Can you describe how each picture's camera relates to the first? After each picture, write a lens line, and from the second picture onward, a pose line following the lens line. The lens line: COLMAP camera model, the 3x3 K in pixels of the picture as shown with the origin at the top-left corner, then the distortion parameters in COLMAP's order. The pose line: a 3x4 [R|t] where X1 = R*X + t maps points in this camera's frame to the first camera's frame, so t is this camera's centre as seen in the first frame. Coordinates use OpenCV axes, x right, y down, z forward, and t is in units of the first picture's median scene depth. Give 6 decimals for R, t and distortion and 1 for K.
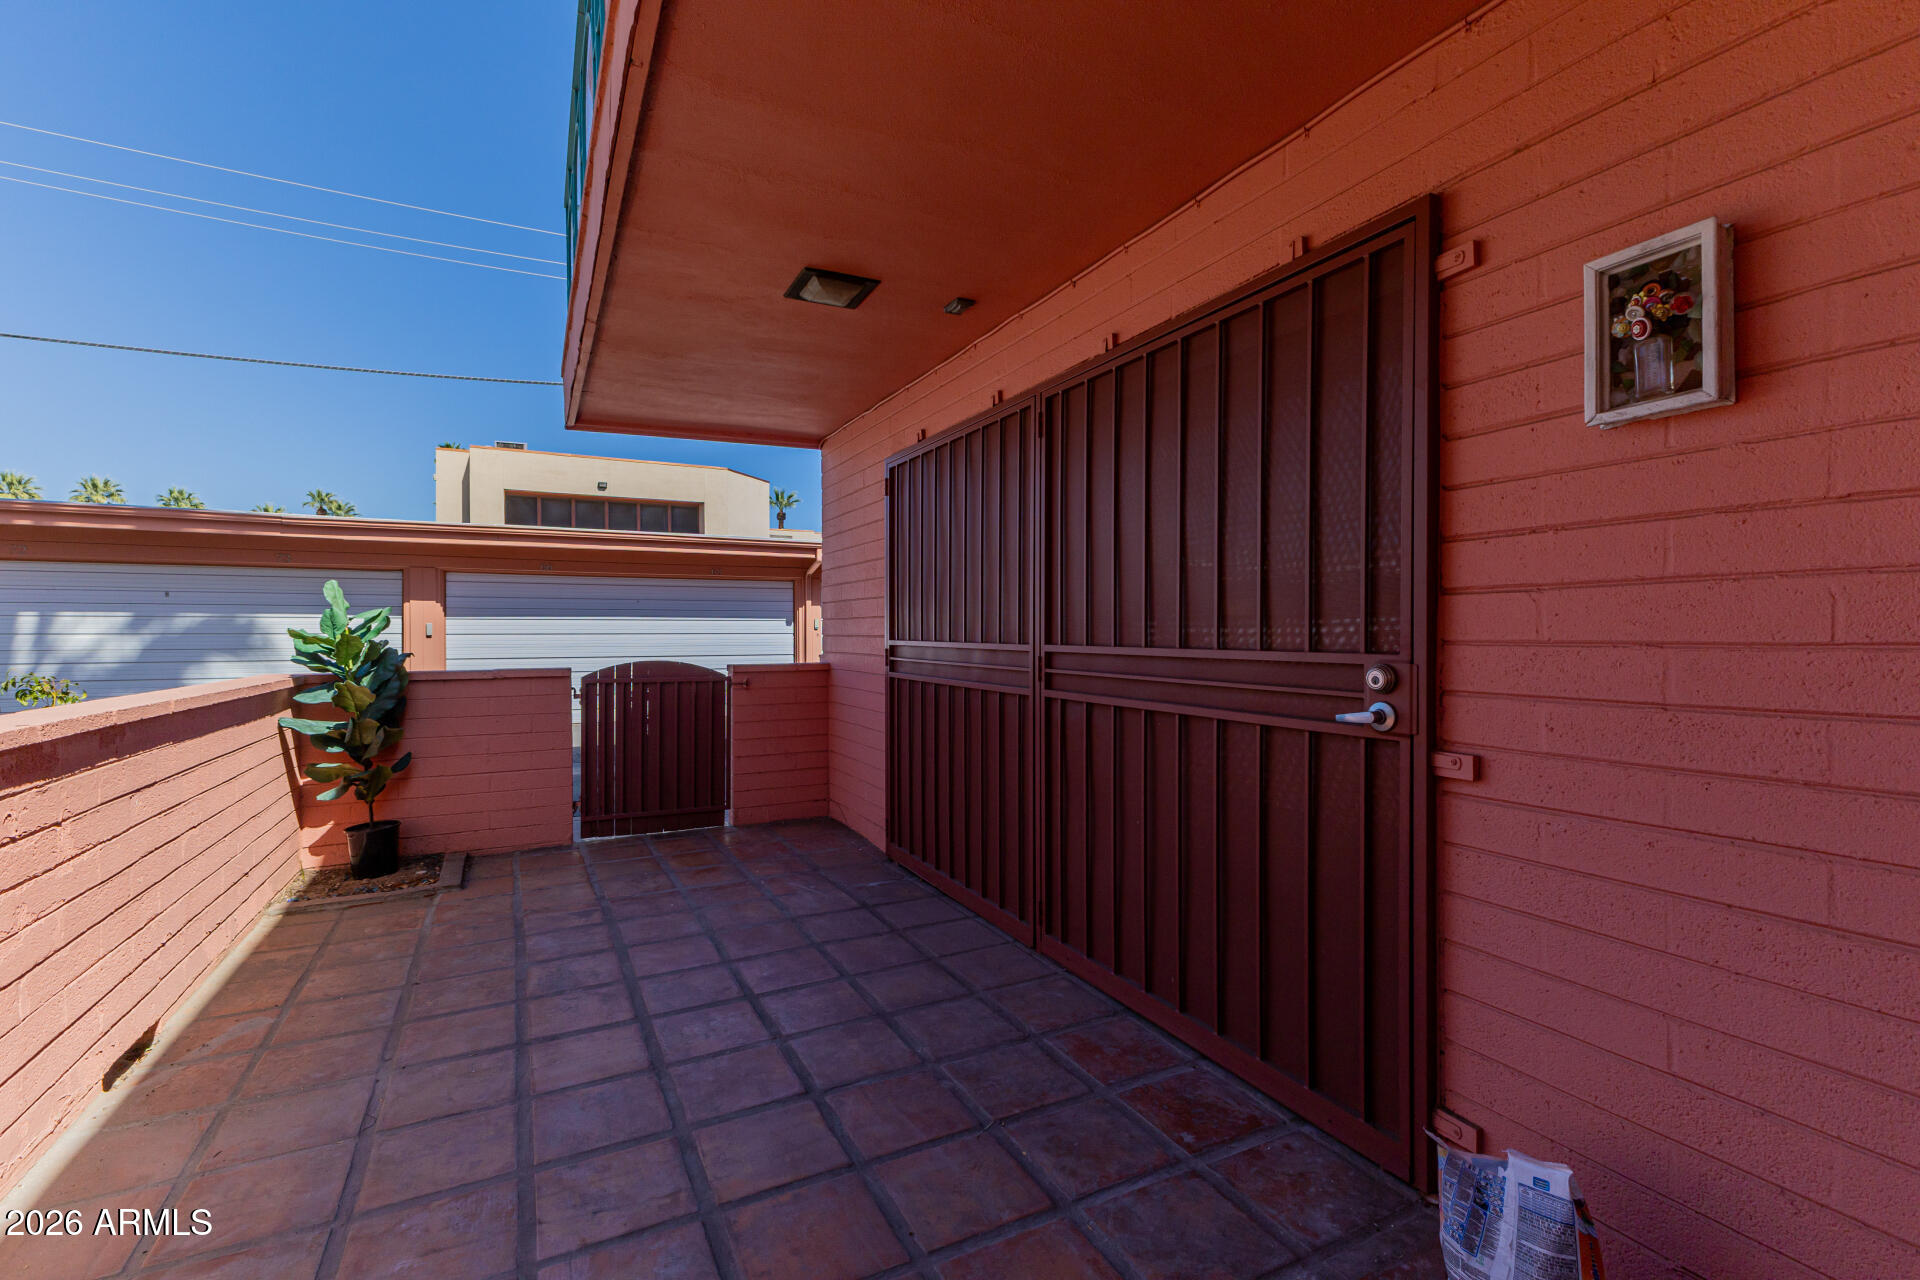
lens RADIAL K [[834.0, 0, 959.7], [0, 834.0, 635.8], [0, 0, 1]] dist [0.013771, -0.003524]
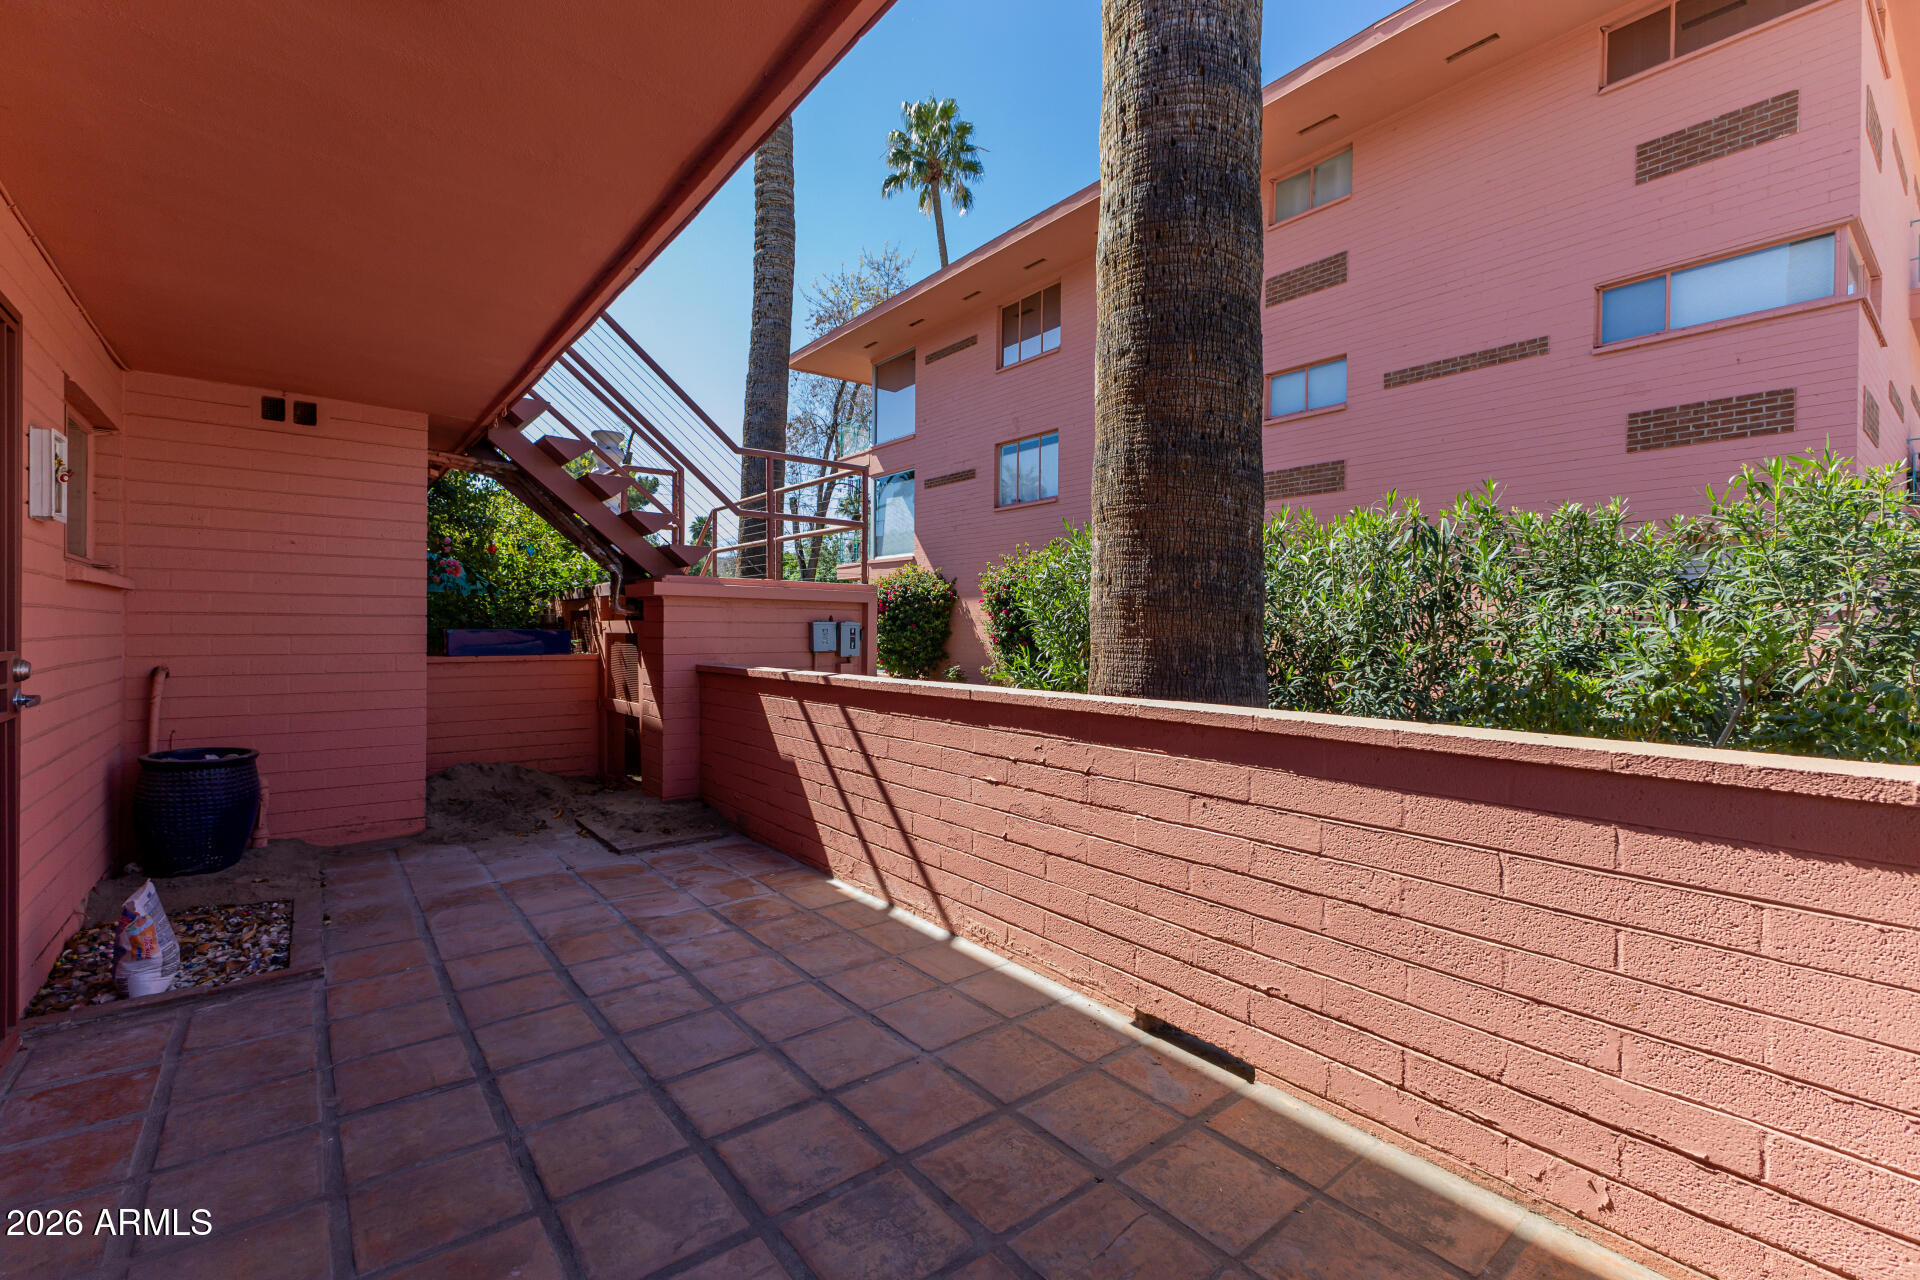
lens RADIAL K [[834.0, 0, 960.5], [0, 834.0, 631.0], [0, 0, 1]] dist [0.013771, -0.003524]
pose [[-0.981184, -0.002453, -0.193059, -0.496887], [-0.003623, 0.999977, 0.005707, -0.015669], [0.193041, 0.006299, -0.981170, 1.930559]]
